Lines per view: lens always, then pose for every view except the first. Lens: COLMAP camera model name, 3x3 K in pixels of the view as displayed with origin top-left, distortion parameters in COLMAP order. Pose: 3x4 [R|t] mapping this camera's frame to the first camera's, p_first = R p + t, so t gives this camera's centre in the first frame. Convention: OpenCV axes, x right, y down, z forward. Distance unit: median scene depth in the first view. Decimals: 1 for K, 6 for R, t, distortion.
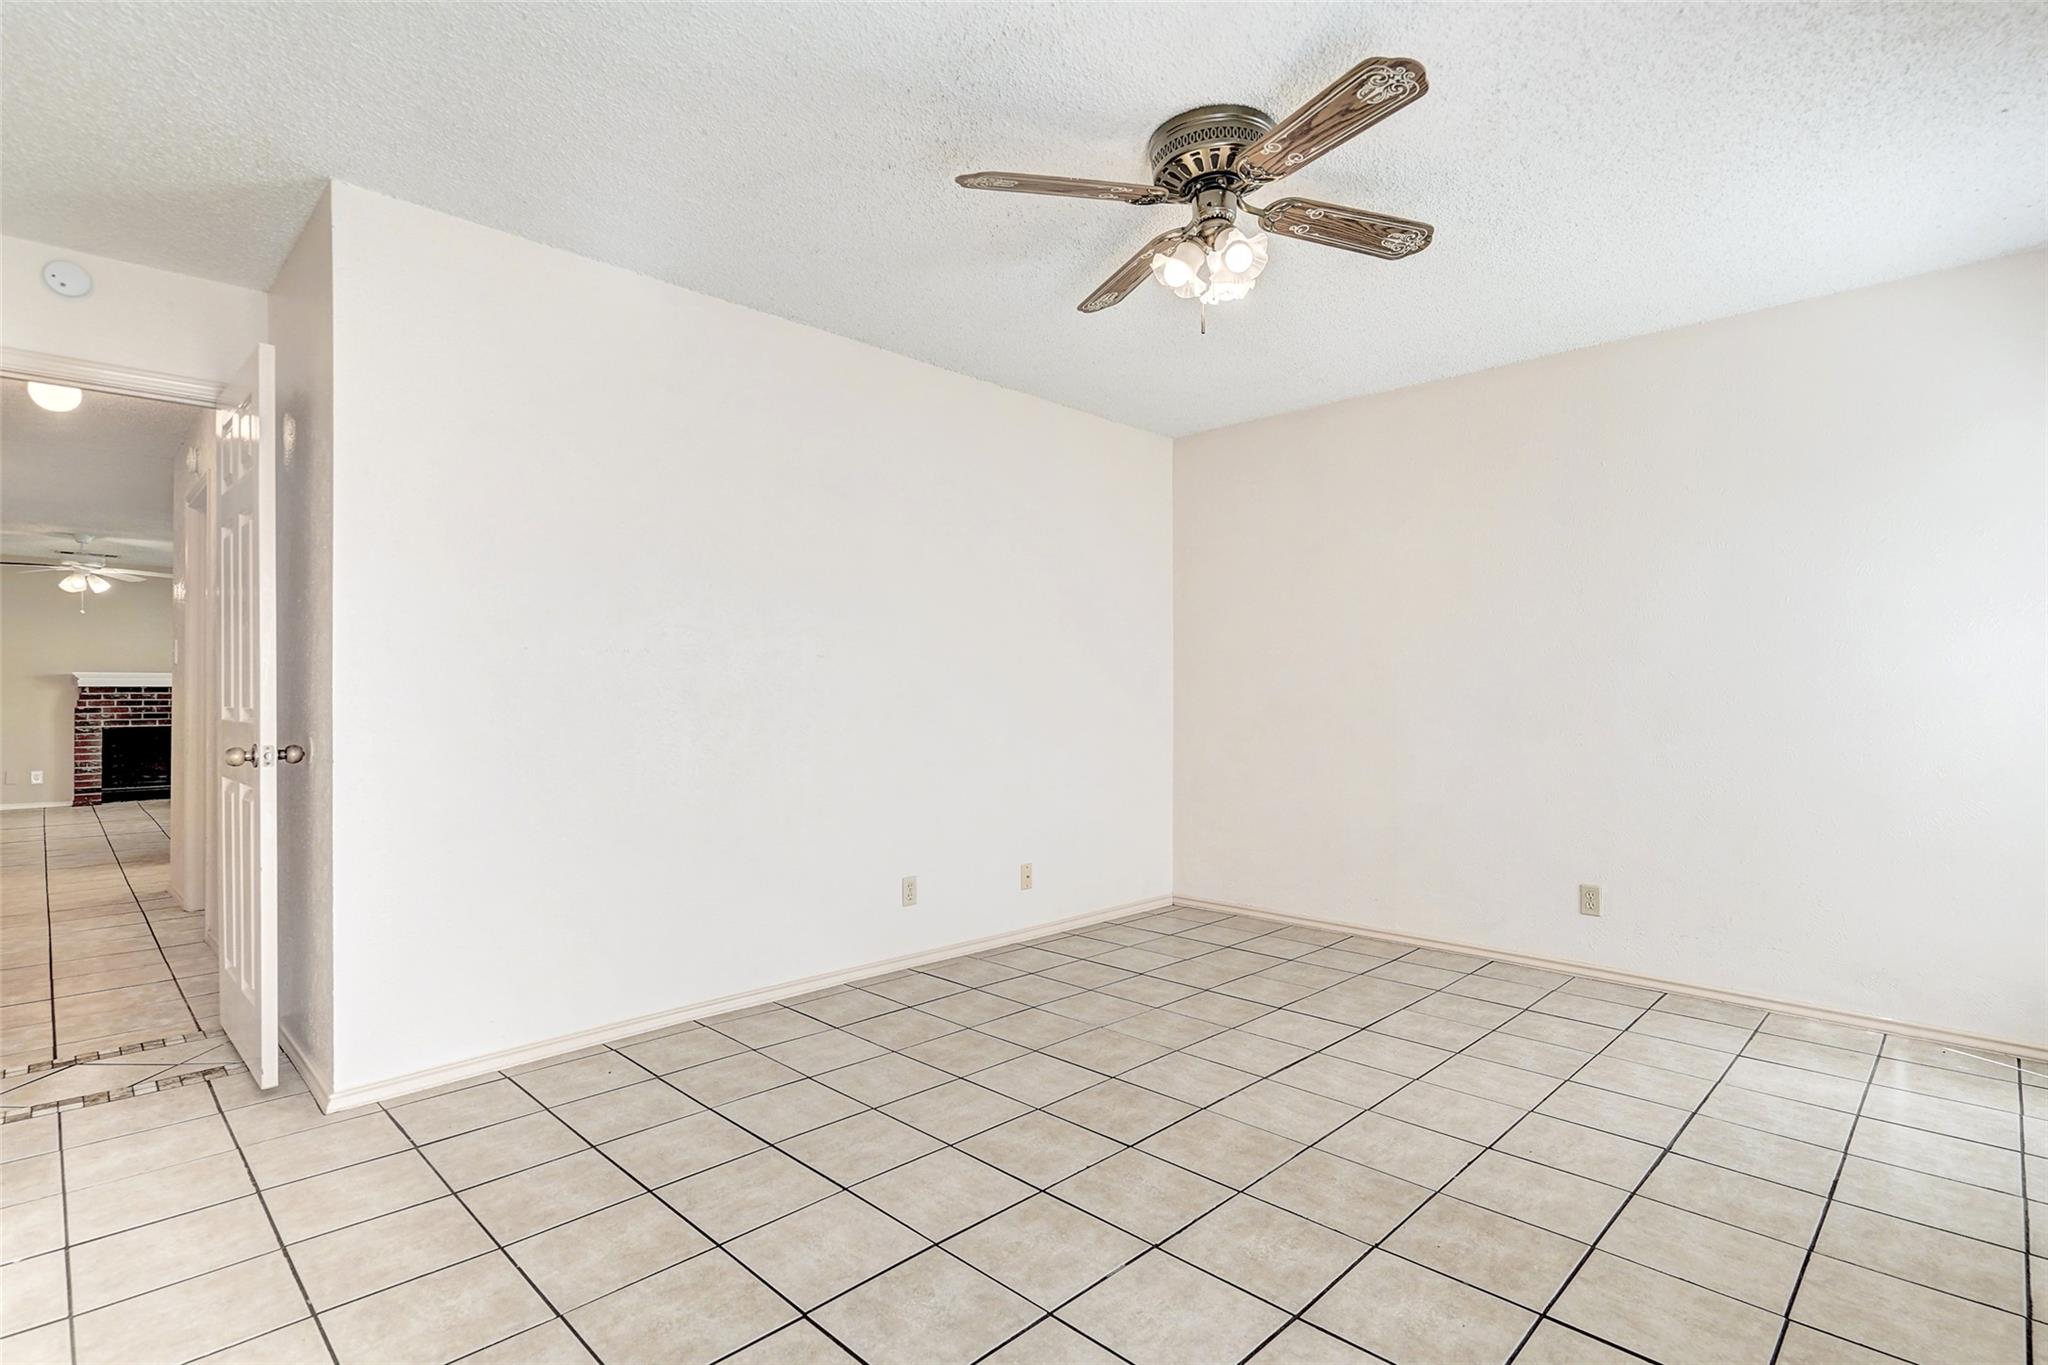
lens RADIAL K [[989.8, 0, 1014.4], [0, 989.8, 691.0], [0, 0, 1]] dist [-0.012247, 0.007331]
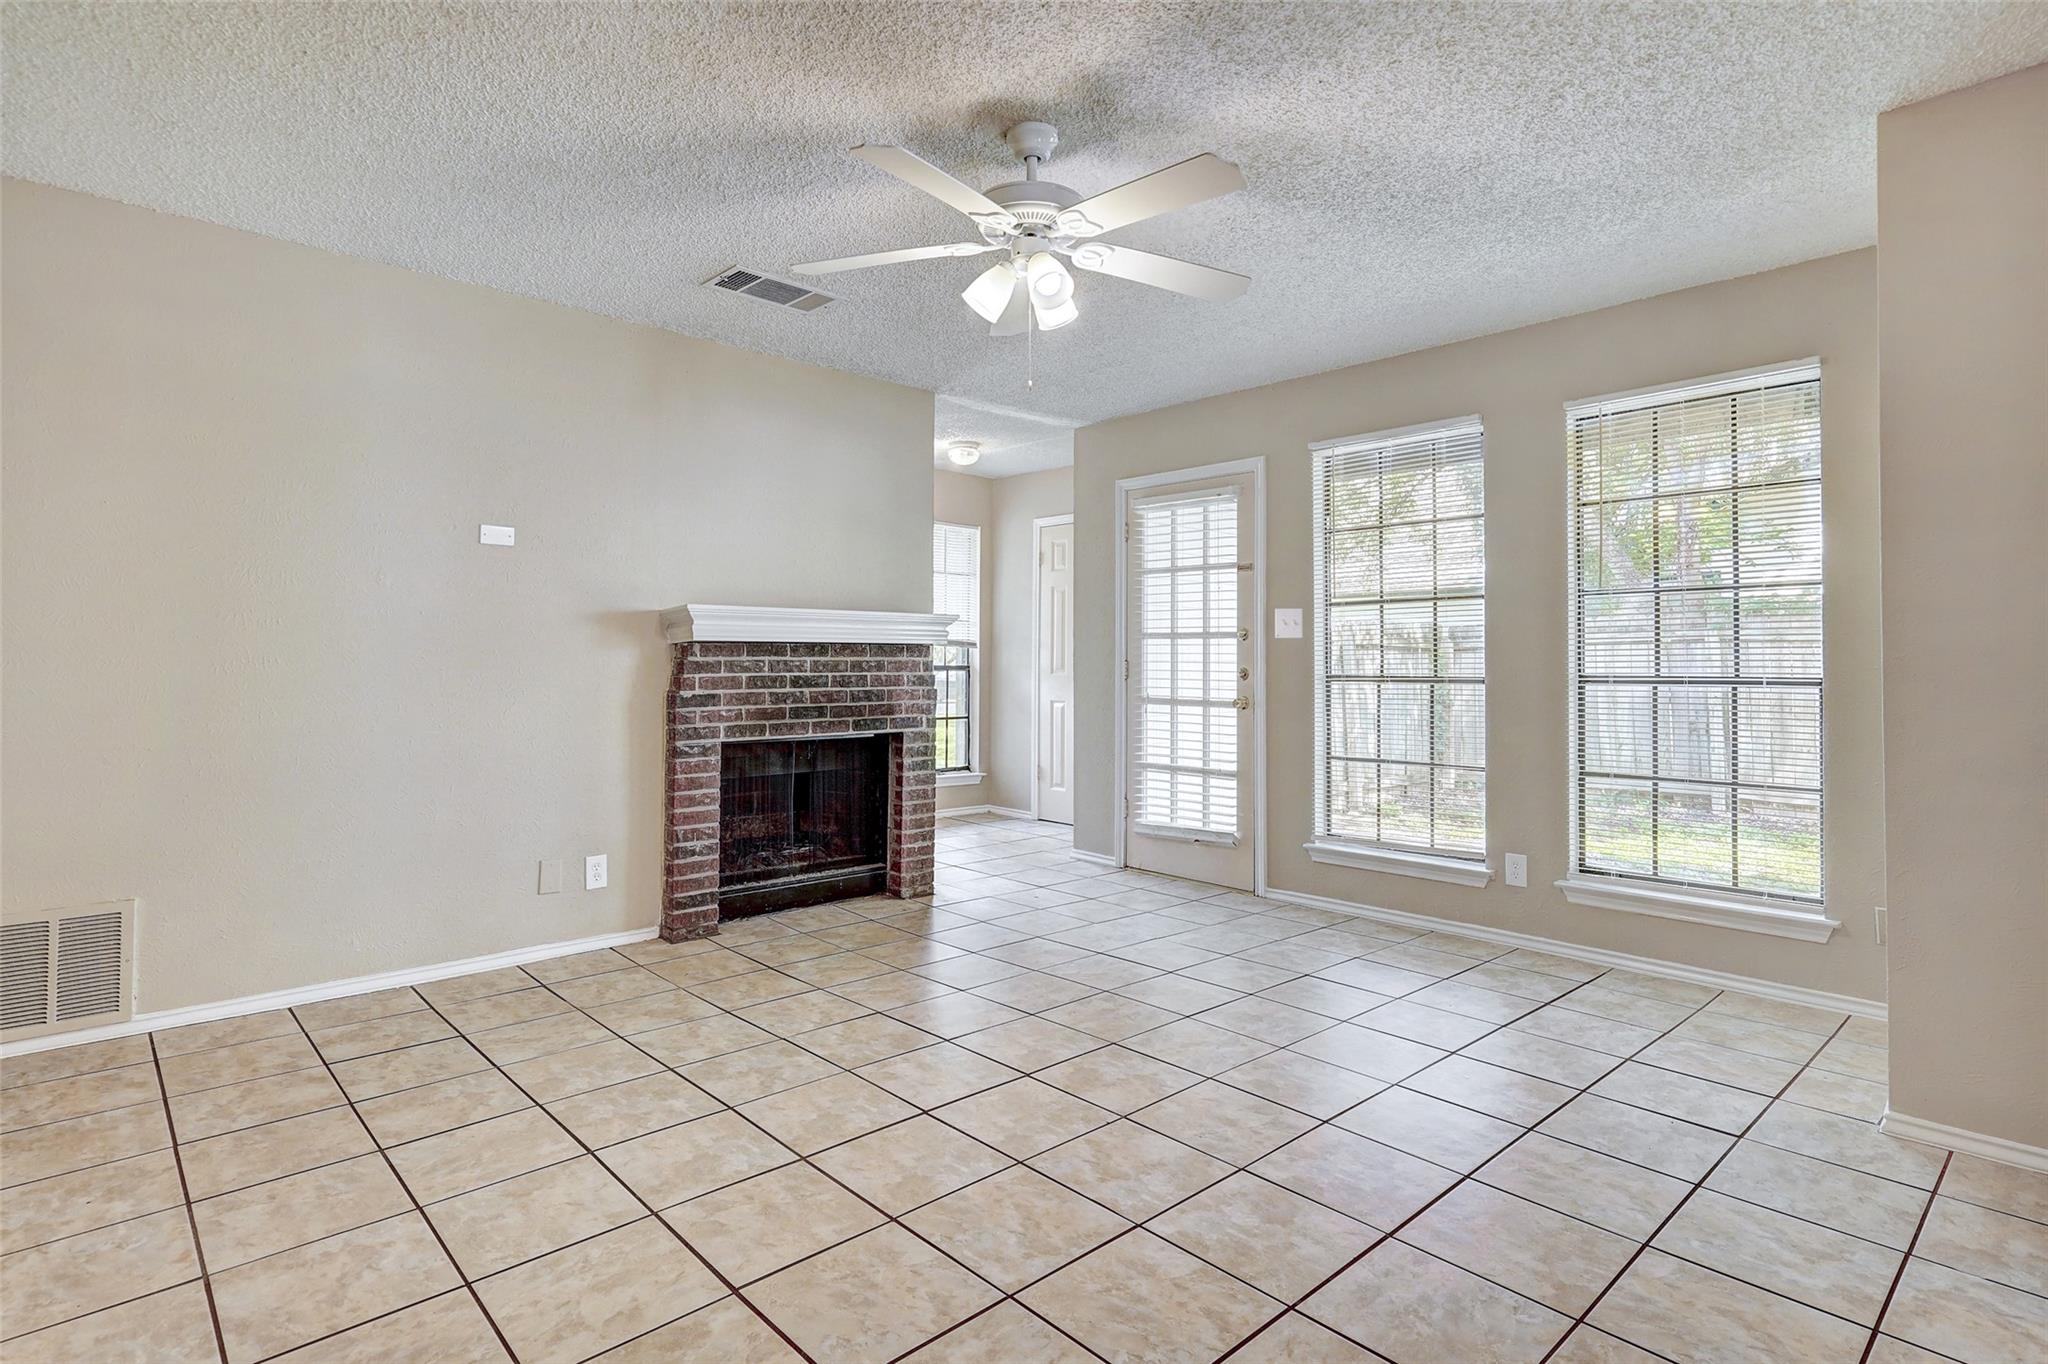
lens RADIAL K [[1030.3, 0, 989.0], [0, 1030.3, 655.7], [0, 0, 1]] dist [-0.000610, 0.002145]
pose [[0.999083, 0.002234, -0.042762, -0.804412], [-0.002083, 0.999991, 0.003569, -0.000387], [0.042770, -0.003477, 0.999079, 0.585229]]
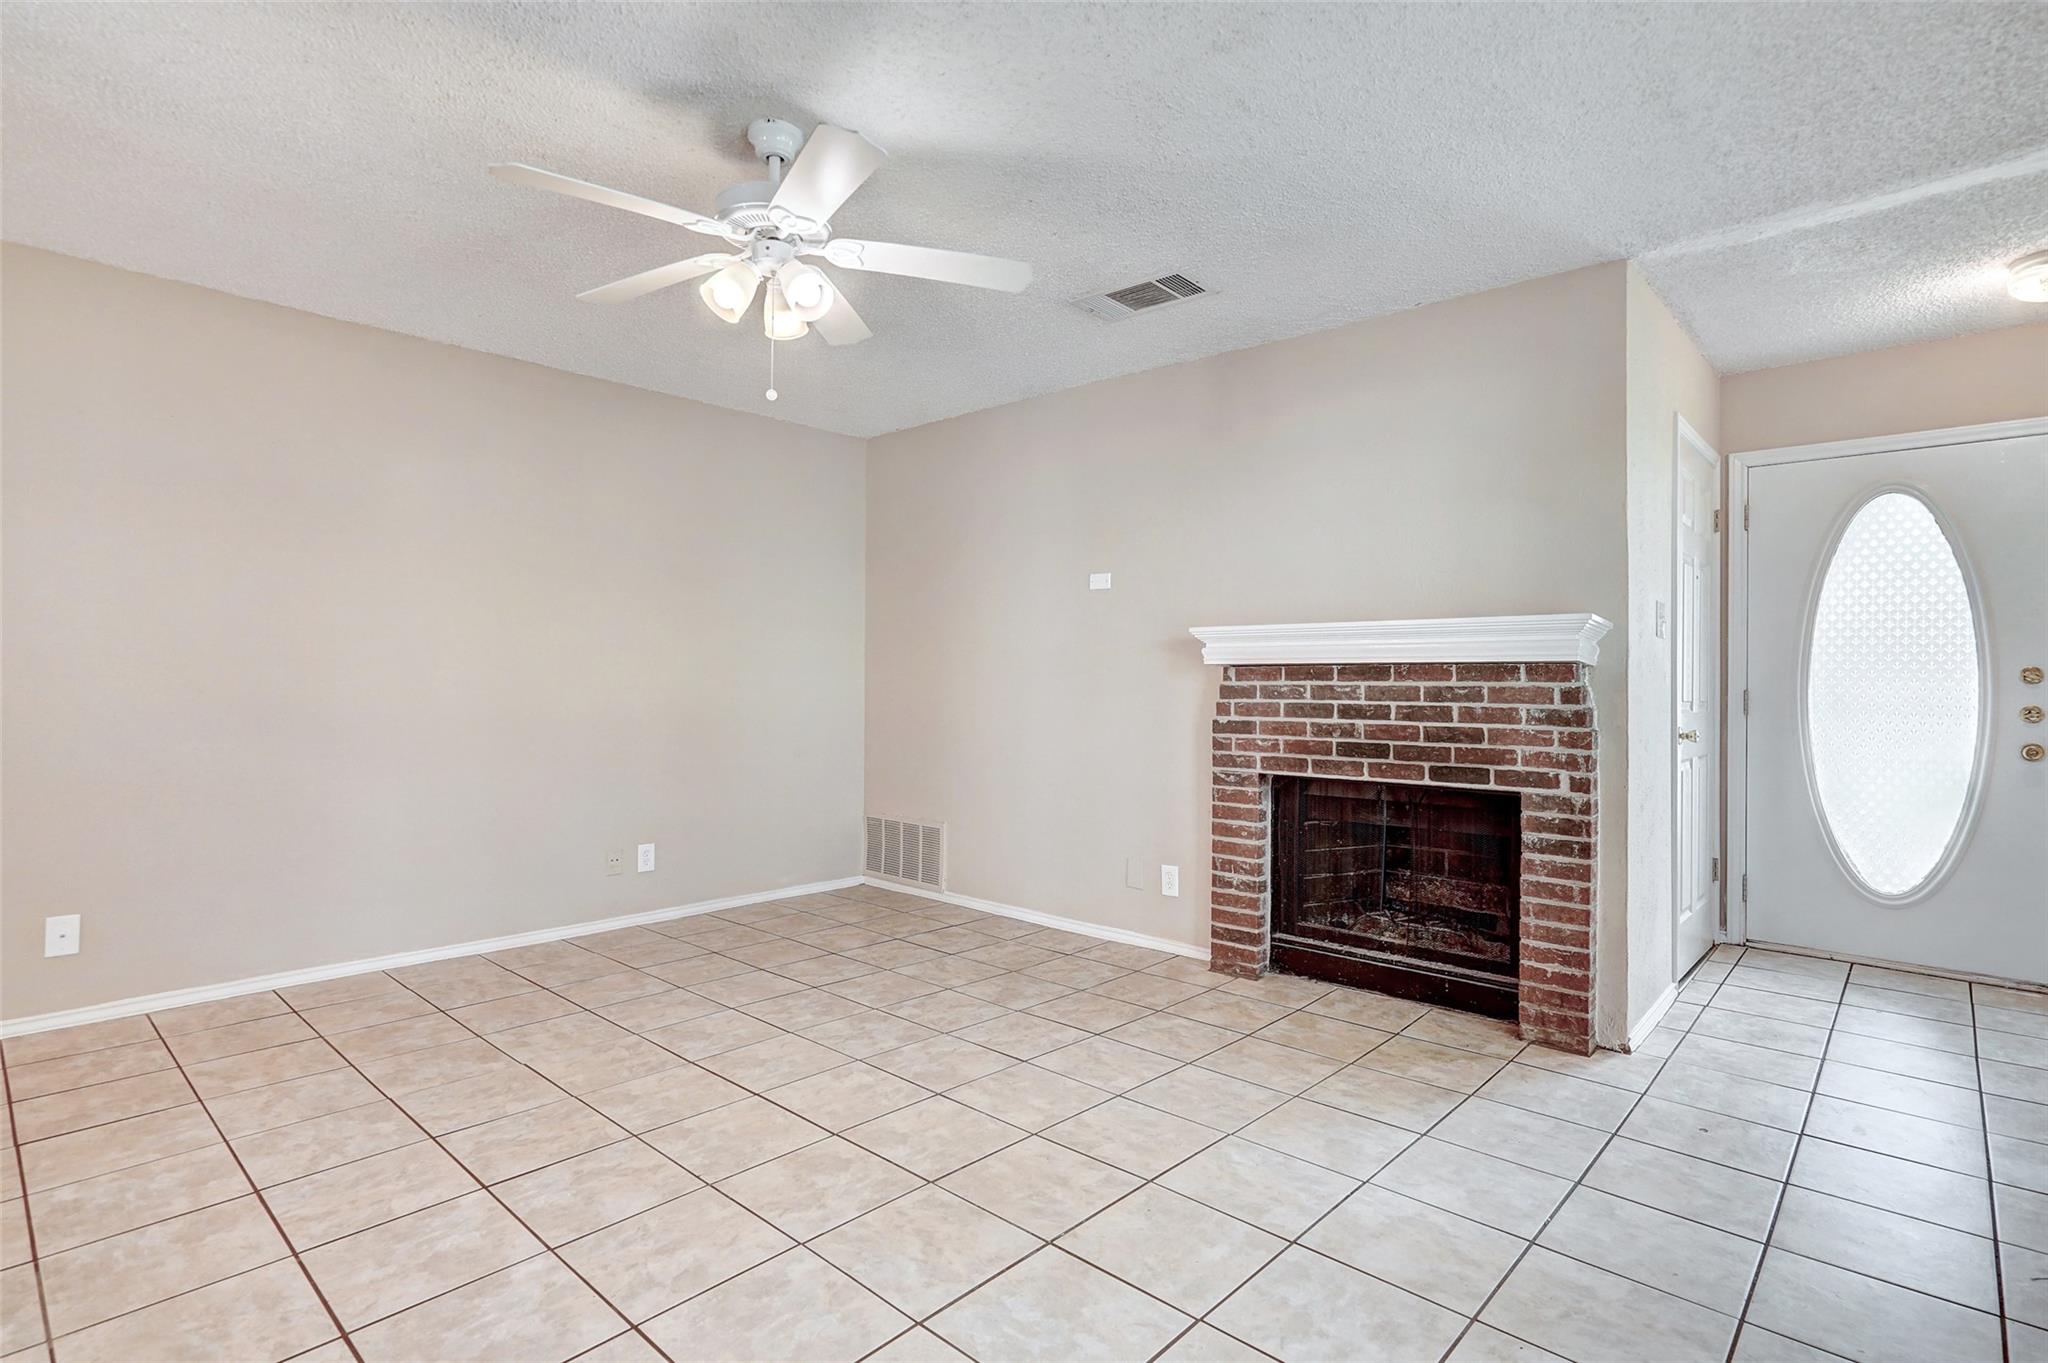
lens RADIAL K [[989.8, 0, 1021.6], [0, 989.8, 679.4], [0, 0, 1]] dist [-0.012247, 0.007331]
pose [[0.071214, -0.003845, -0.997454, -0.560749], [-0.000082, 0.999993, -0.003861, 0.002587], [0.997461, 0.000356, 0.071213, 0.889936]]
